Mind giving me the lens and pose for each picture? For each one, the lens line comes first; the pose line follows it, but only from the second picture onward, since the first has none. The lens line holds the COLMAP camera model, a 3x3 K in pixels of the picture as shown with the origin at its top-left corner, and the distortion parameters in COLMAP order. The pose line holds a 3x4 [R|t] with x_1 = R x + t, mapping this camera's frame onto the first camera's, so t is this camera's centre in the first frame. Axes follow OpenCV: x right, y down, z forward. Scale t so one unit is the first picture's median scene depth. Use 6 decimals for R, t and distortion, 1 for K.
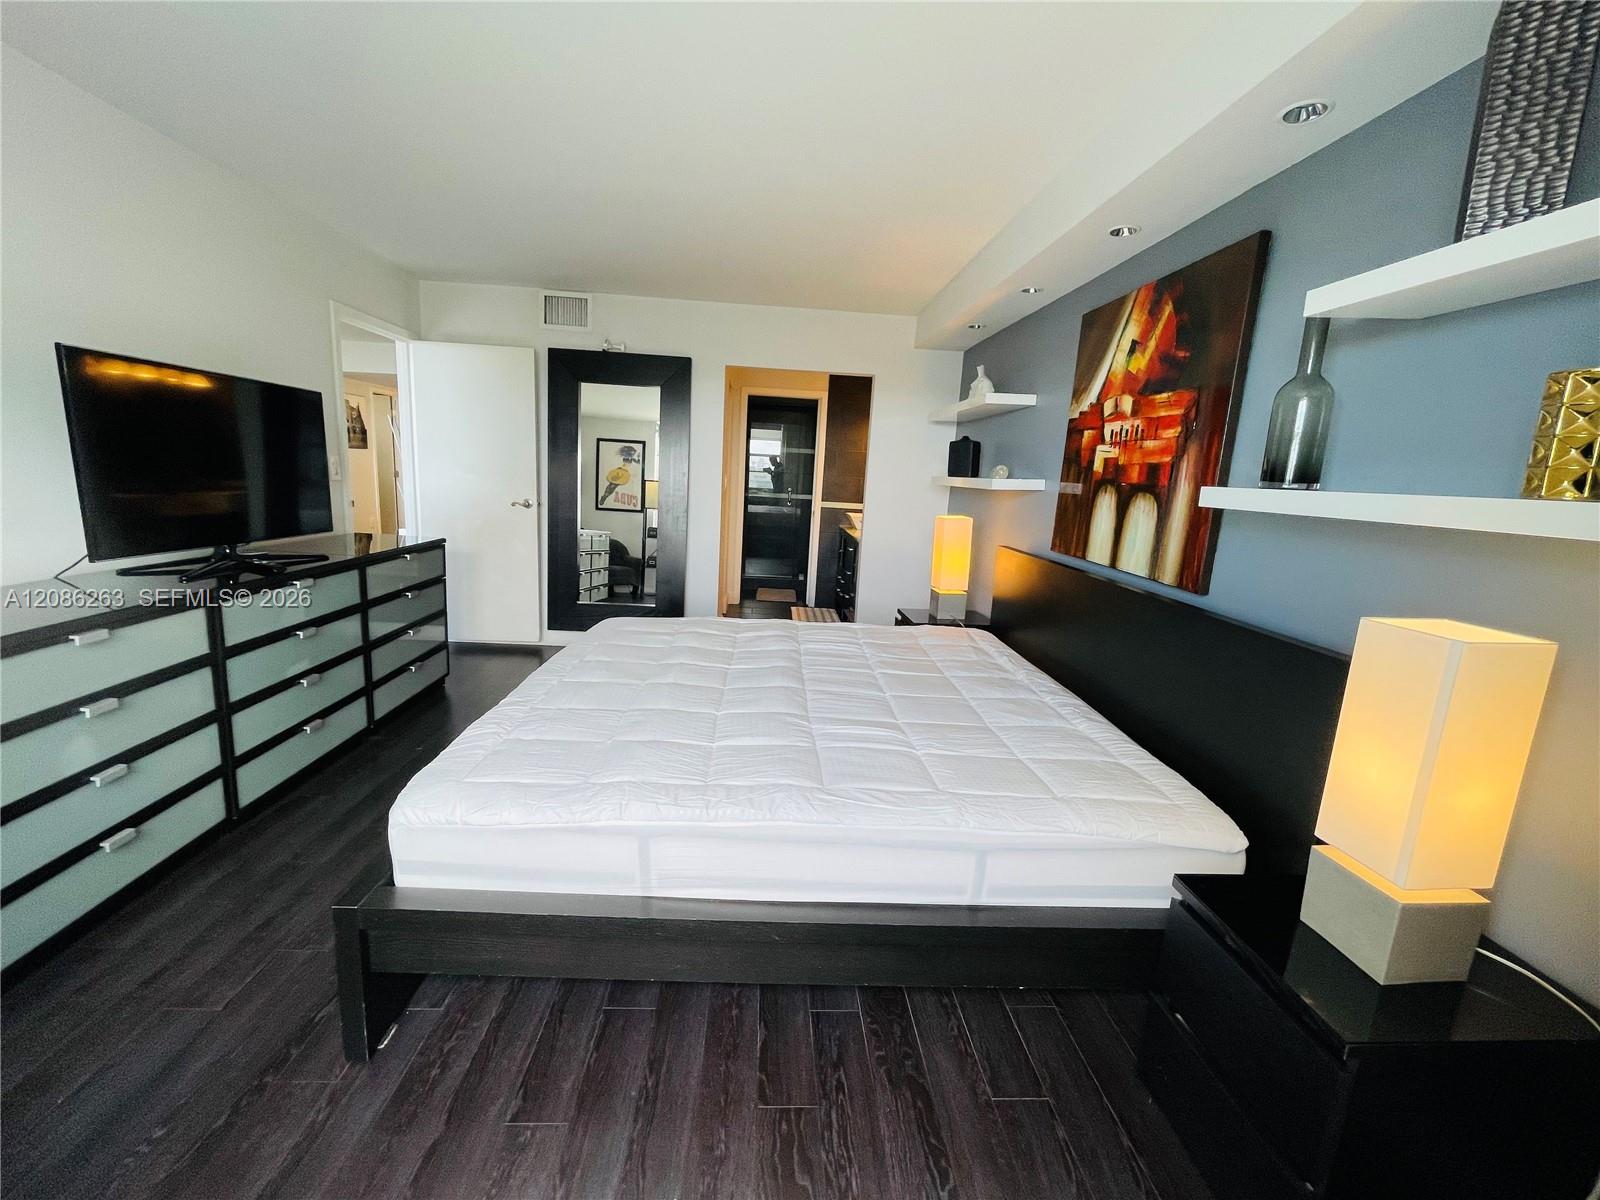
lens RADIAL K [[647.7, 0, 796.9], [0, 647.7, 590.2], [0, 0, 1]] dist [0.000140, -0.000522]
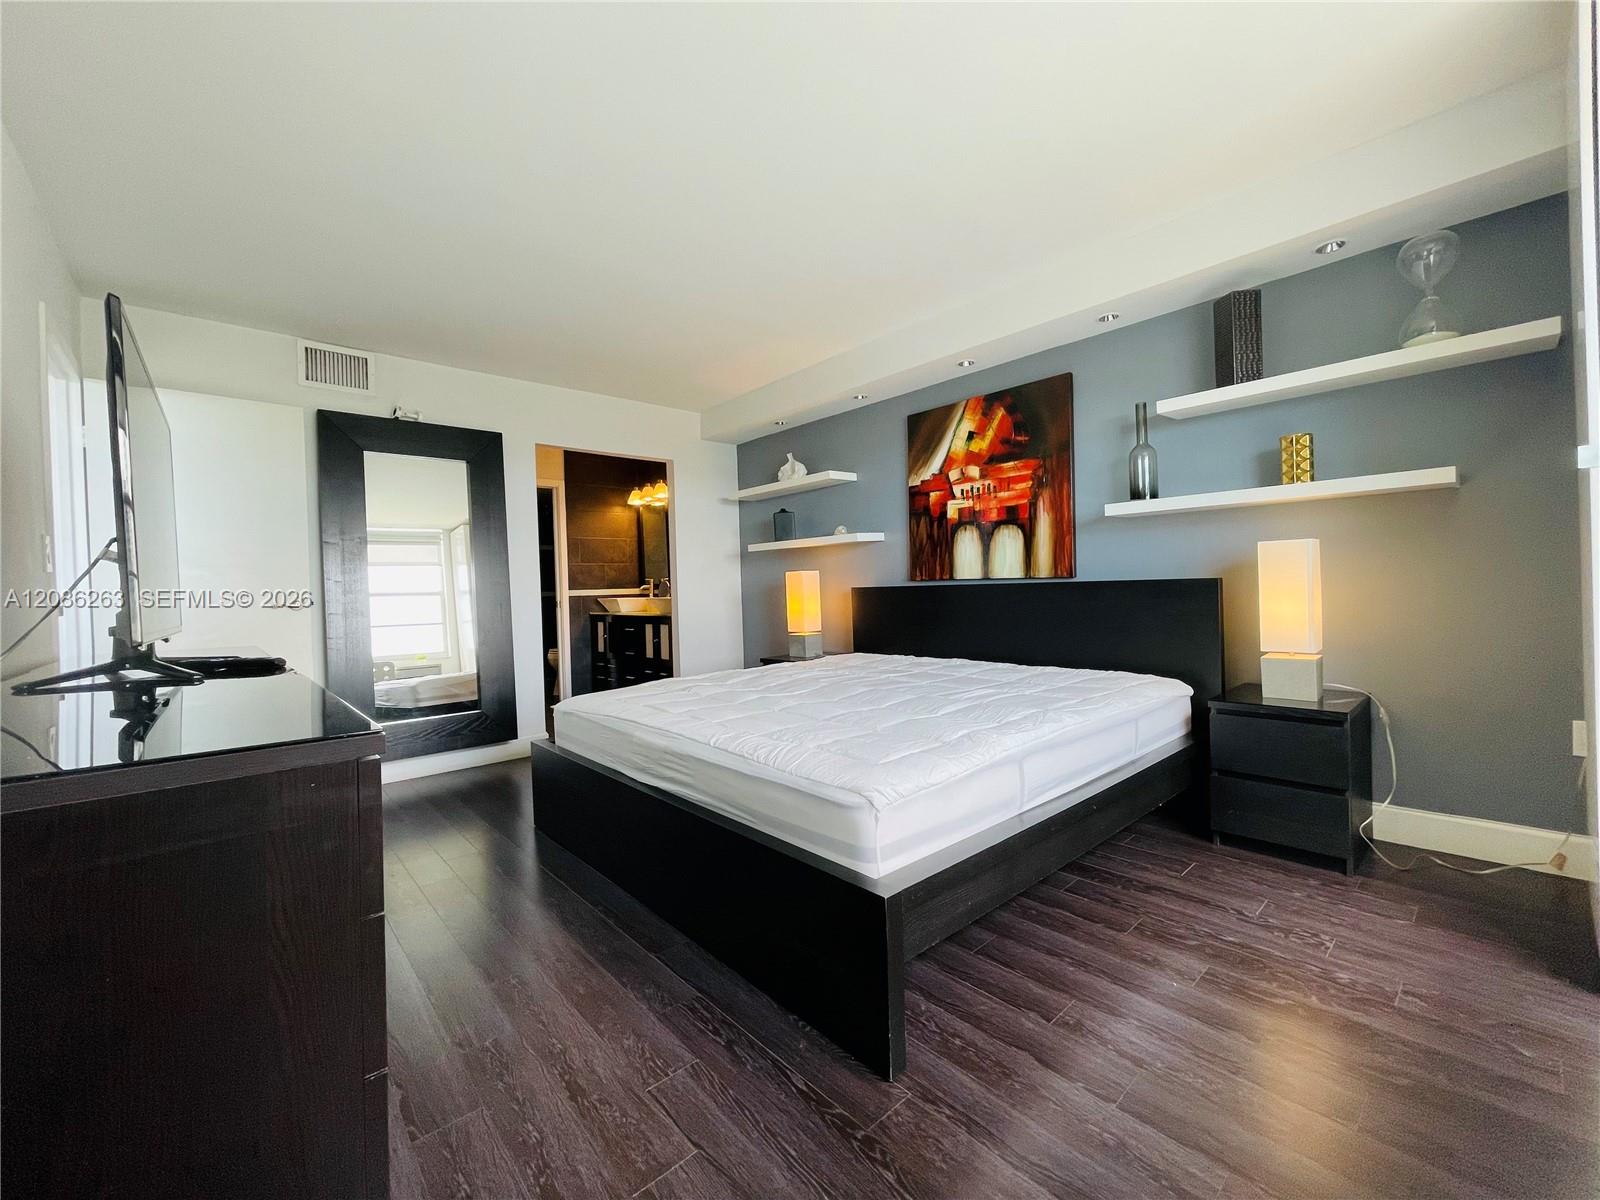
lens RADIAL K [[647.7, 0, 791.0], [0, 647.7, 592.6], [0, 0, 1]] dist [0.000140, -0.000522]
pose [[0.778841, -0.085017, 0.621433, -0.801435], [0.185832, 0.977565, -0.099164, 0.061846], [-0.599060, 0.192715, 0.777166, 0.133947]]
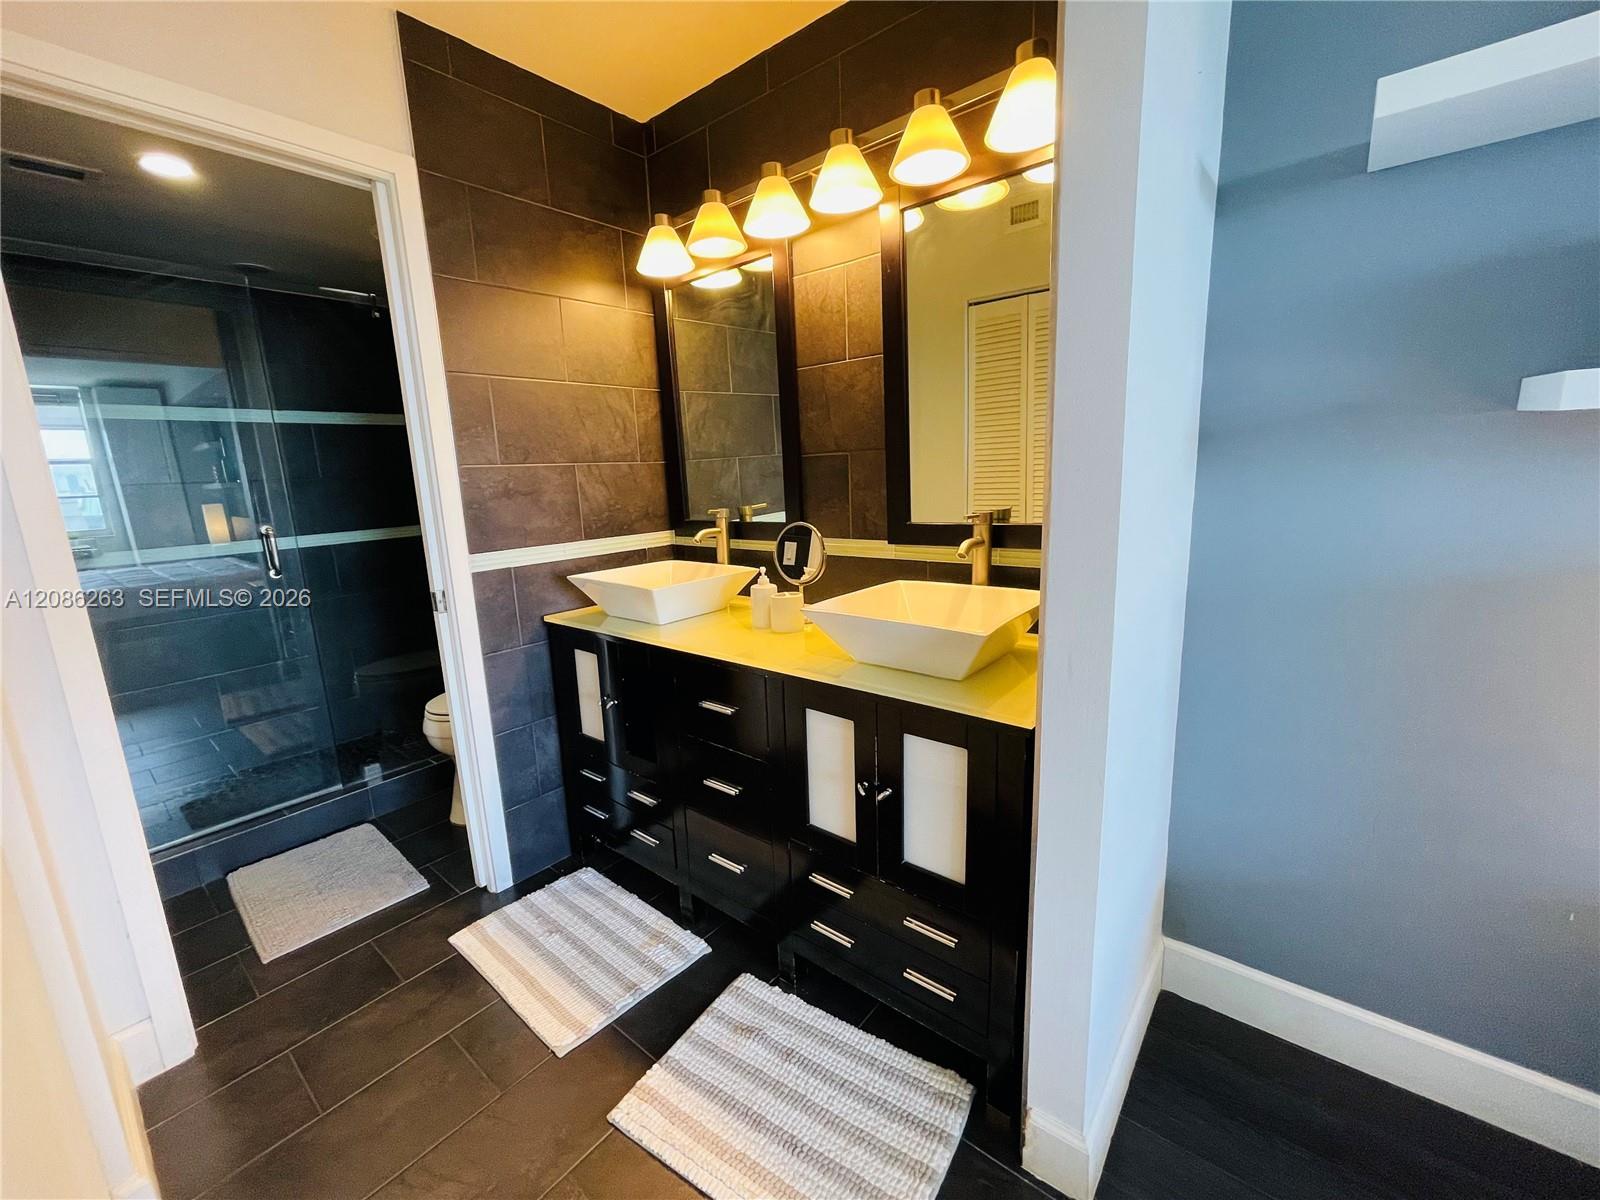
lens RADIAL K [[647.7, 0, 769.1], [0, 647.7, 597.2], [0, 0, 1]] dist [0.000140, -0.000522]
pose [[0.684509, -0.225922, 0.693114, -0.210669], [0.209406, 0.971633, 0.109899, -0.320221], [-0.698281, 0.069915, 0.712401, 1.814354]]
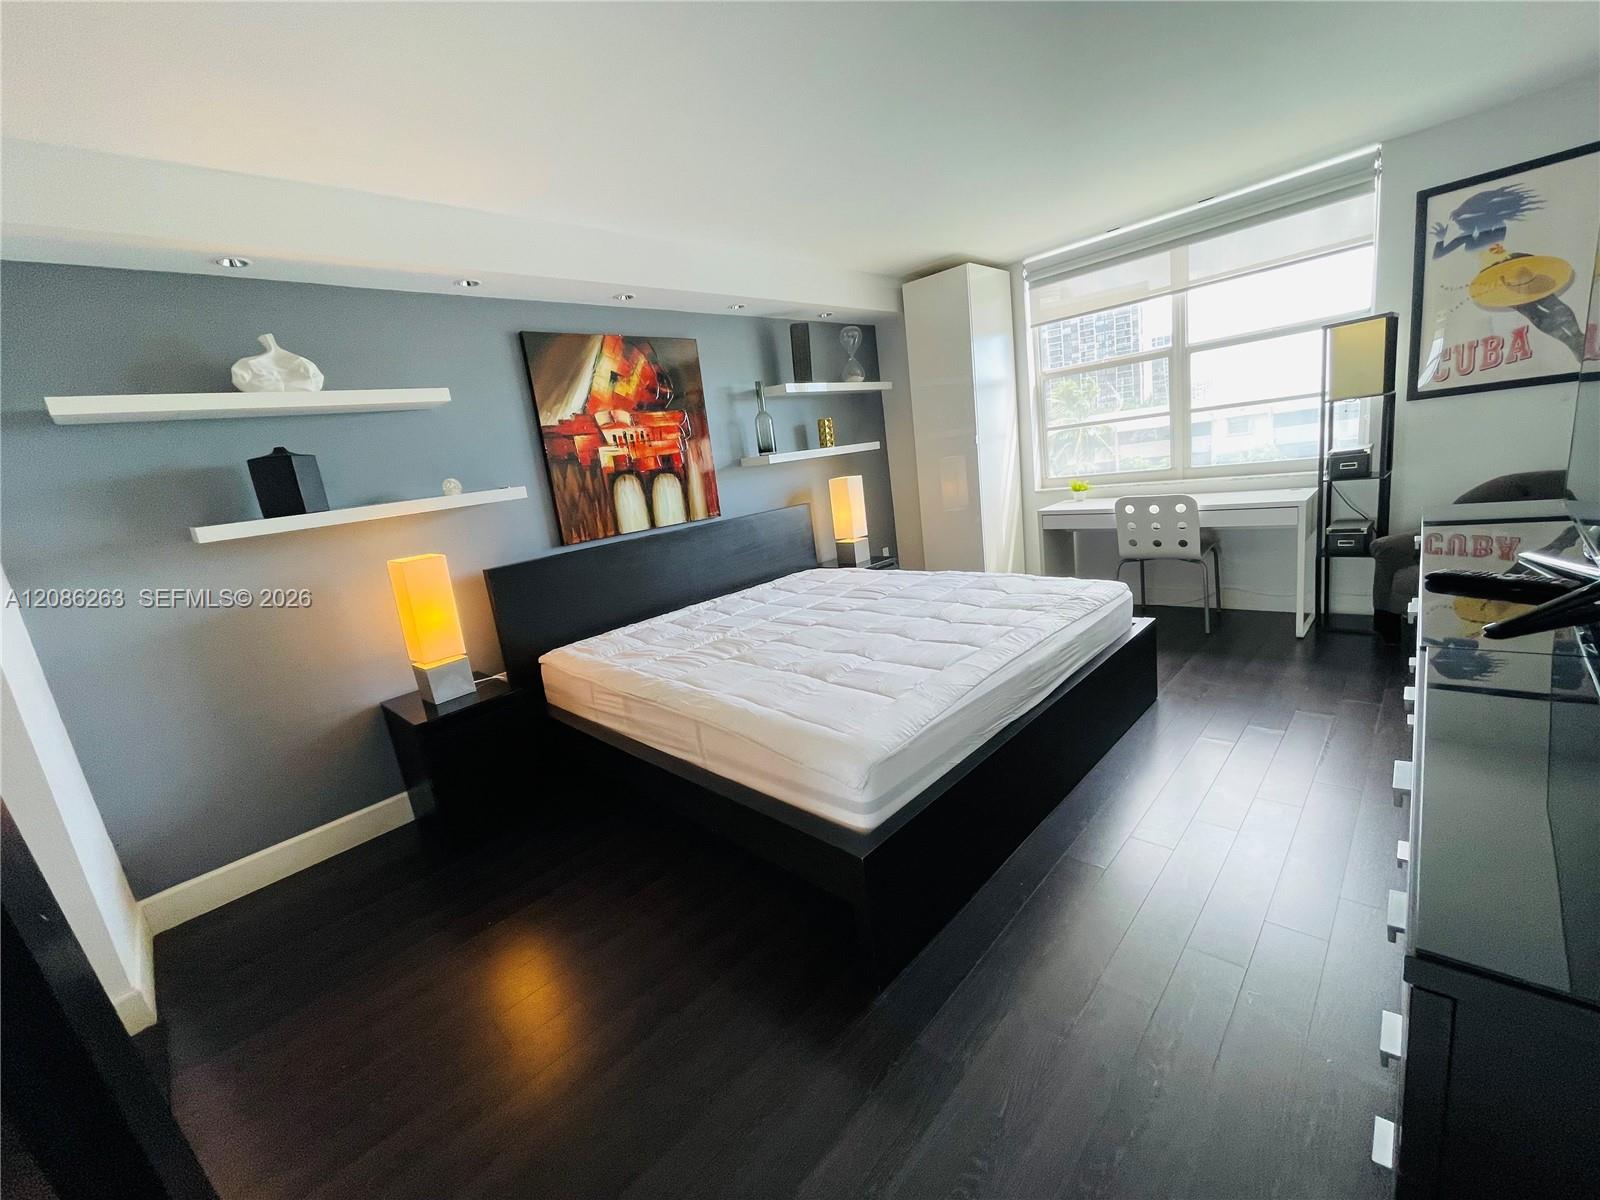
lens RADIAL K [[647.7, 0, 803.4], [0, 647.7, 598.0], [0, 0, 1]] dist [0.000140, -0.000522]
pose [[-0.689016, -0.117284, 0.715193, -0.839008], [0.223824, 0.904145, 0.363902, -0.361493], [-0.689319, 0.410811, -0.596719, 1.765063]]
